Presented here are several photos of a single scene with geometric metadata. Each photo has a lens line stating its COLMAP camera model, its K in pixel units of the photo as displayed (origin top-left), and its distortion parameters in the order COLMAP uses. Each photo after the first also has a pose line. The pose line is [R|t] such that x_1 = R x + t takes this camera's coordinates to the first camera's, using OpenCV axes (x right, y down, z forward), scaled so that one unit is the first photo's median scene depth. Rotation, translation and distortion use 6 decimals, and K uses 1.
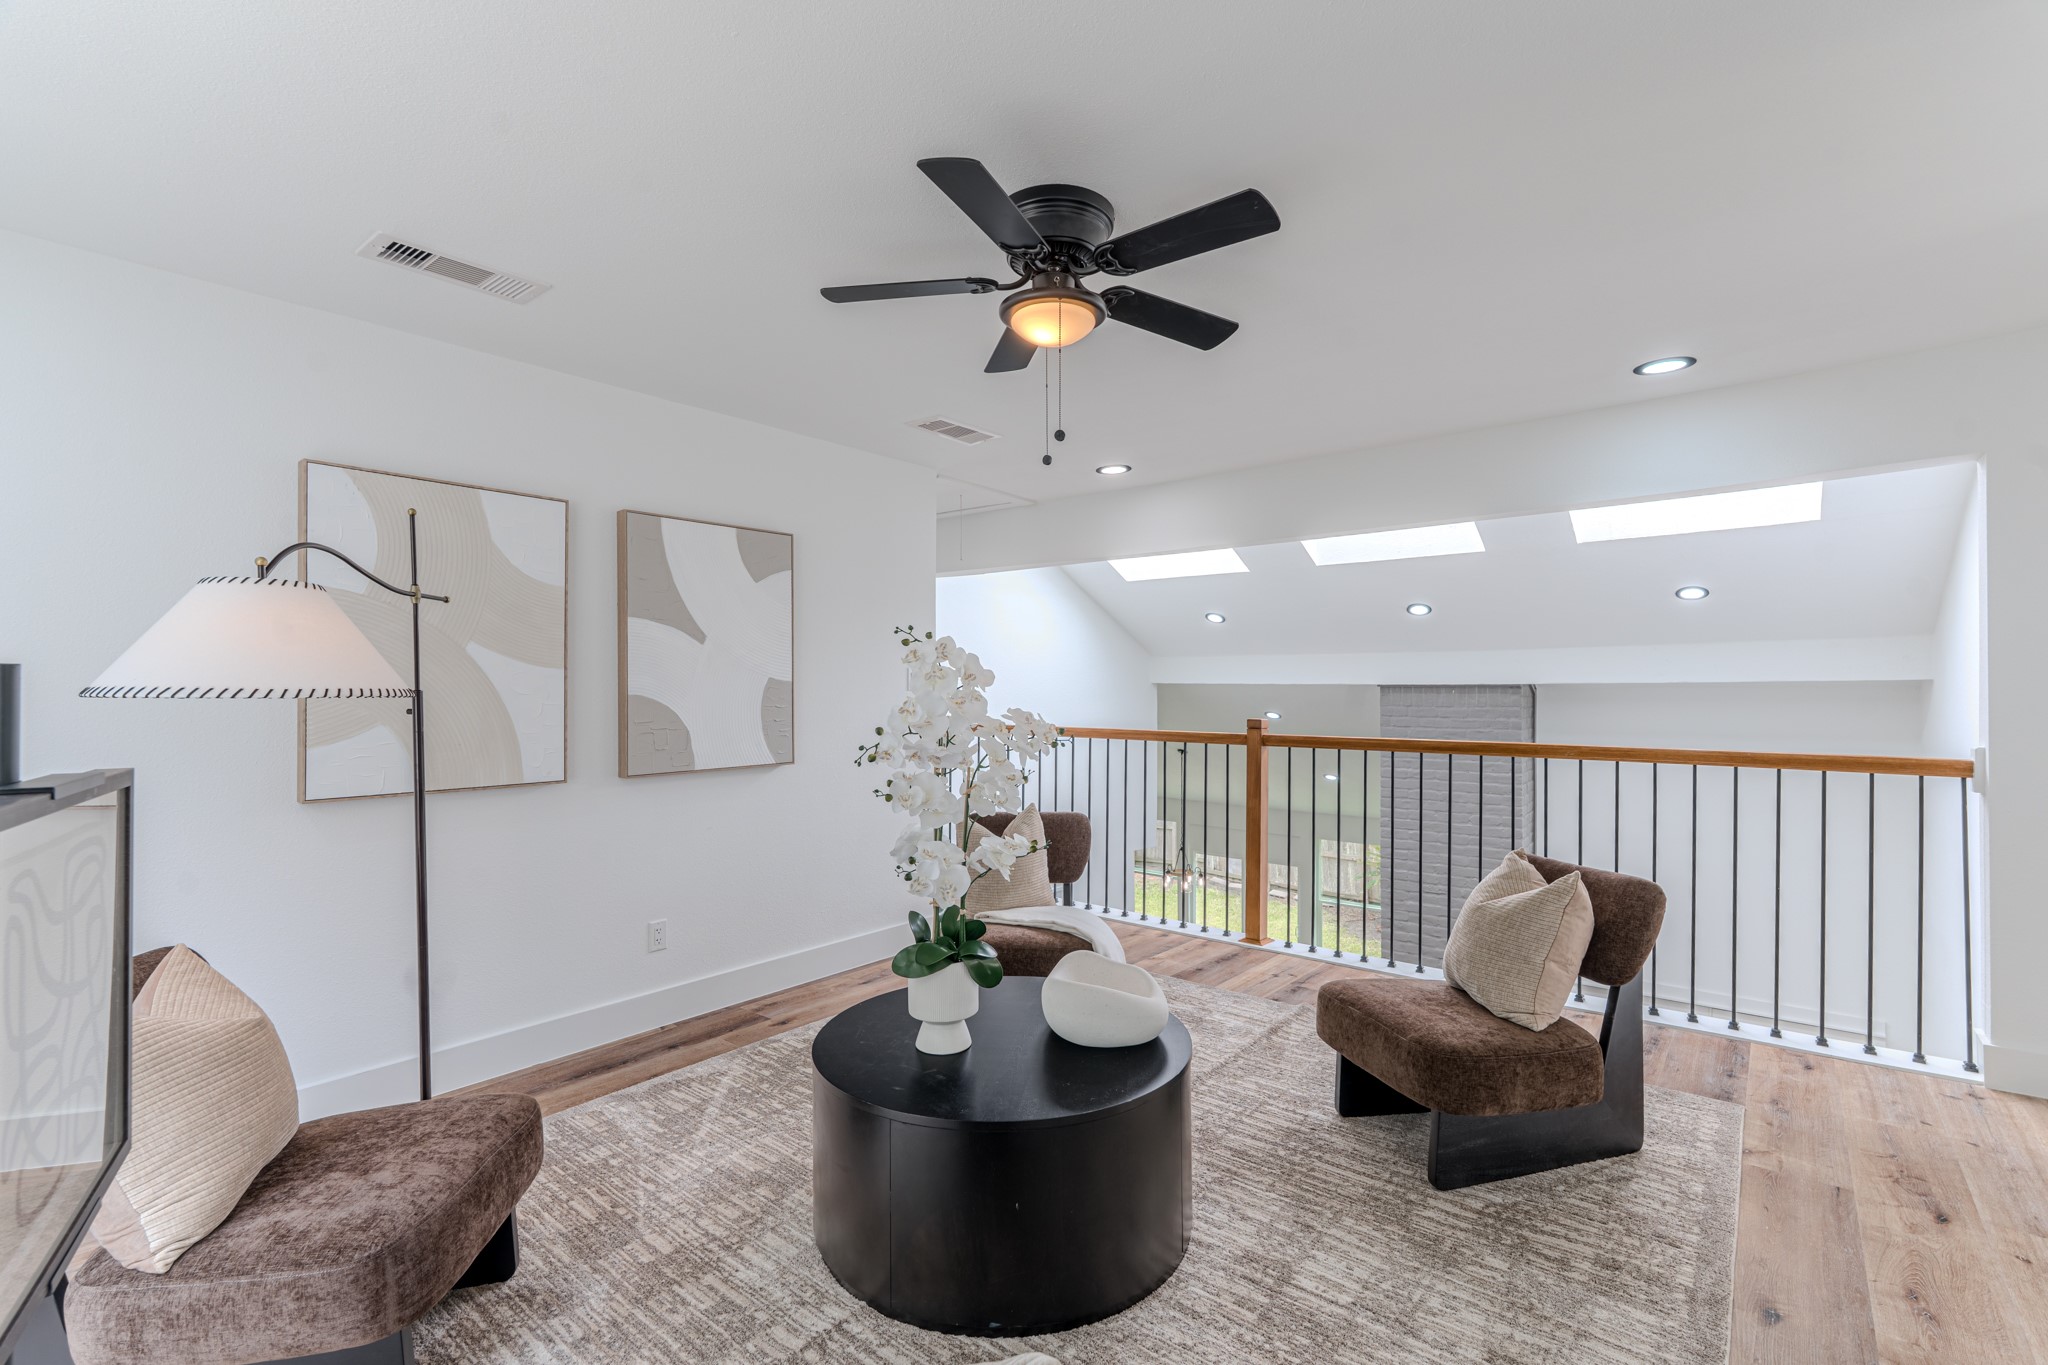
lens RADIAL K [[913.0, 0, 1014.7], [0, 913.0, 686.2], [0, 0, 1]] dist [-0.000772, -0.000102]
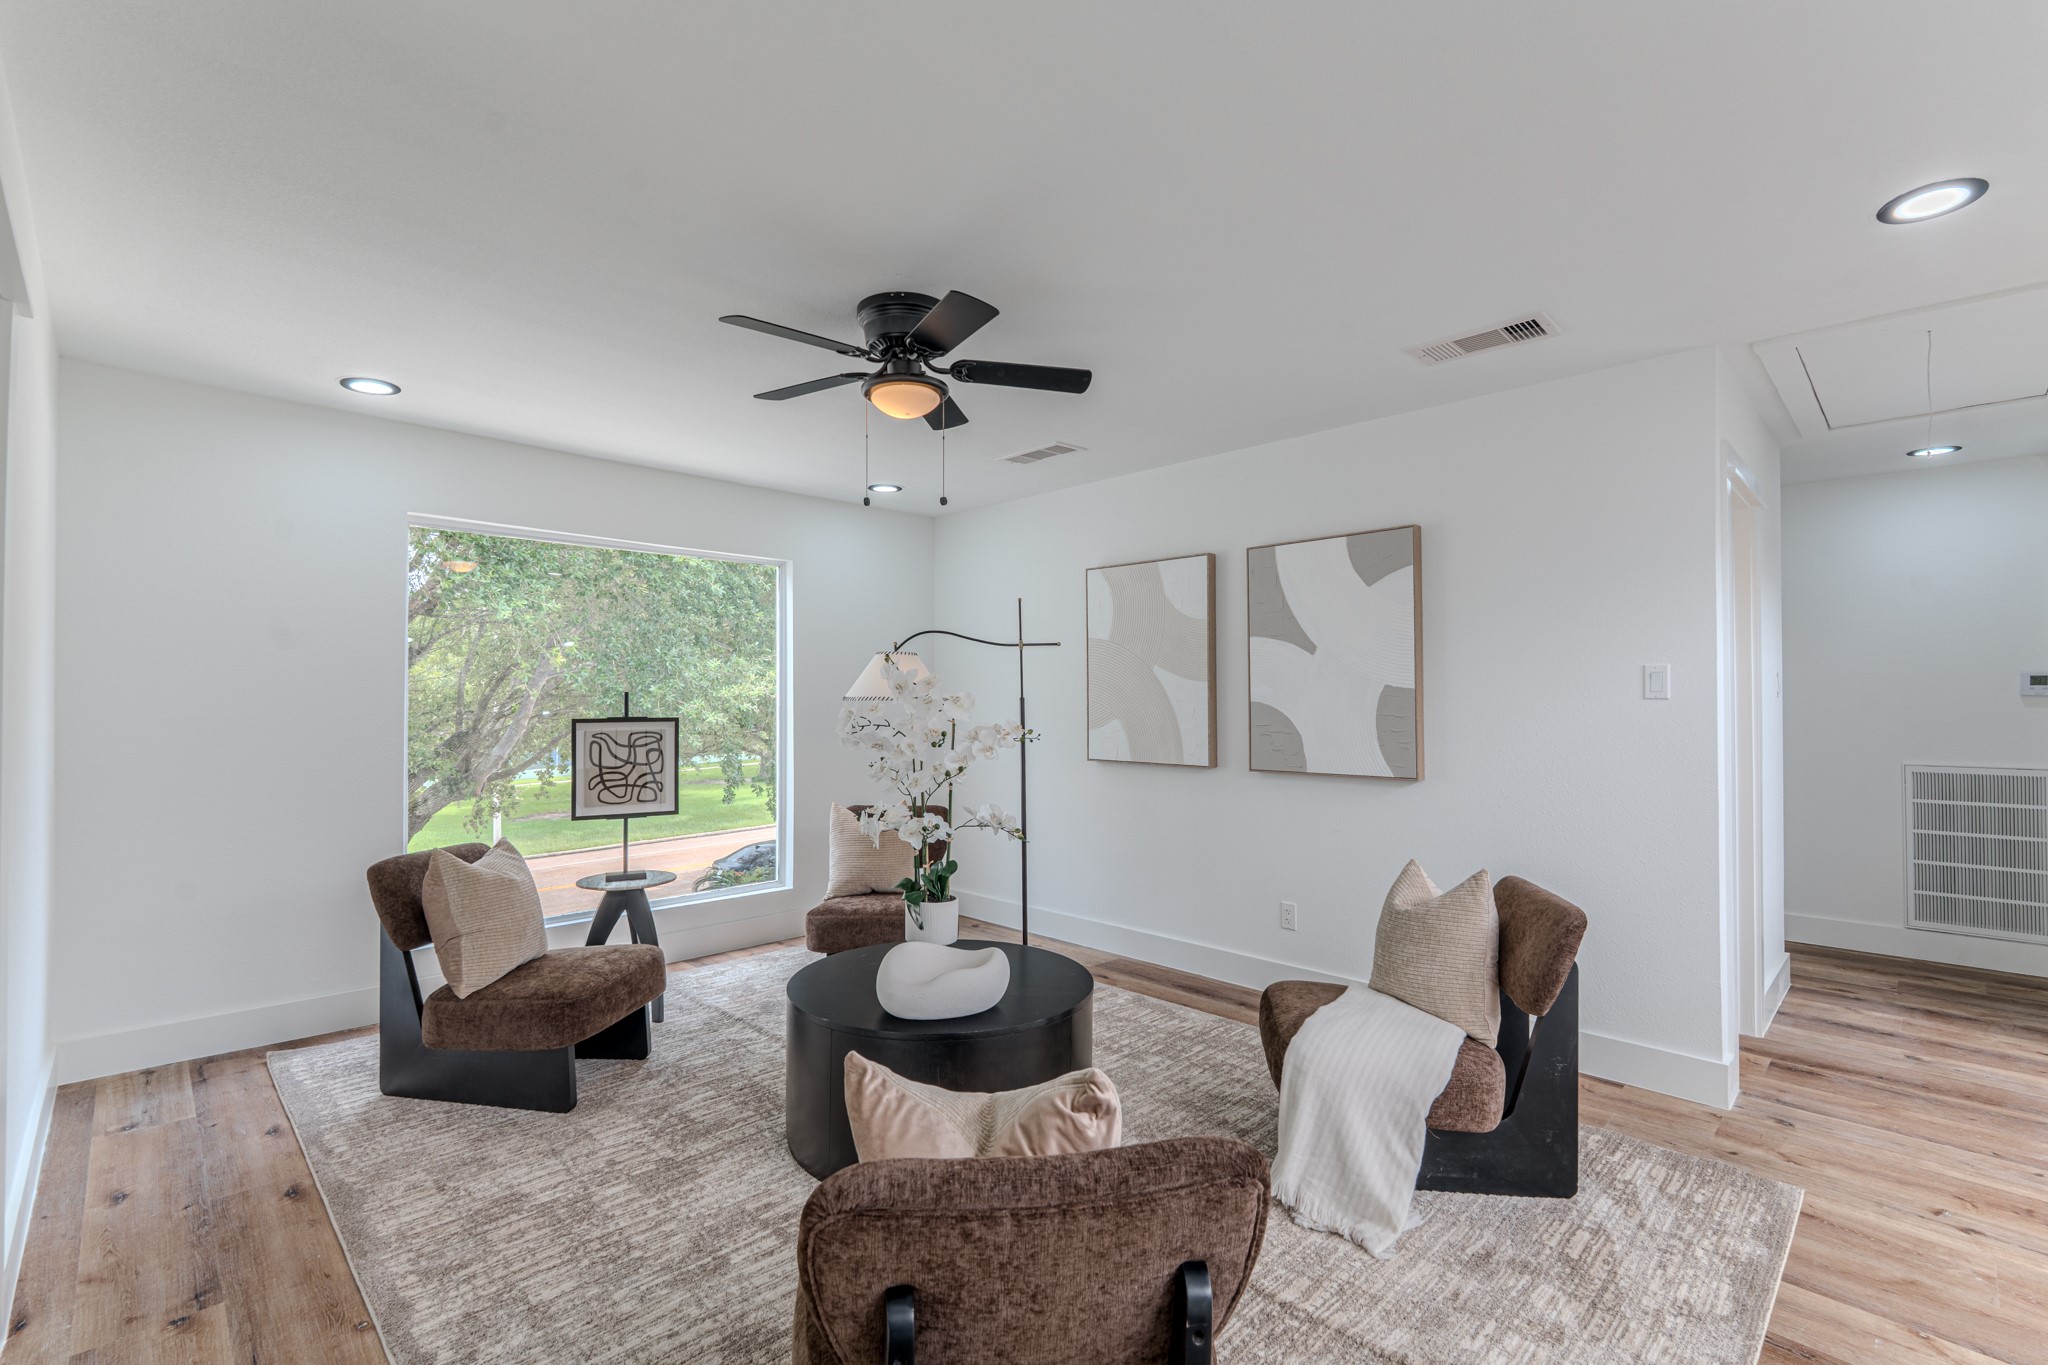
lens RADIAL K [[913.0, 0, 1014.9], [0, 913.0, 686.8], [0, 0, 1]] dist [-0.000772, -0.000102]
pose [[-0.111013, -0.007248, -0.993793, 0.788435], [0.001956, 0.999970, -0.007511, -0.001468], [0.993817, -0.002777, -0.110995, 0.812274]]
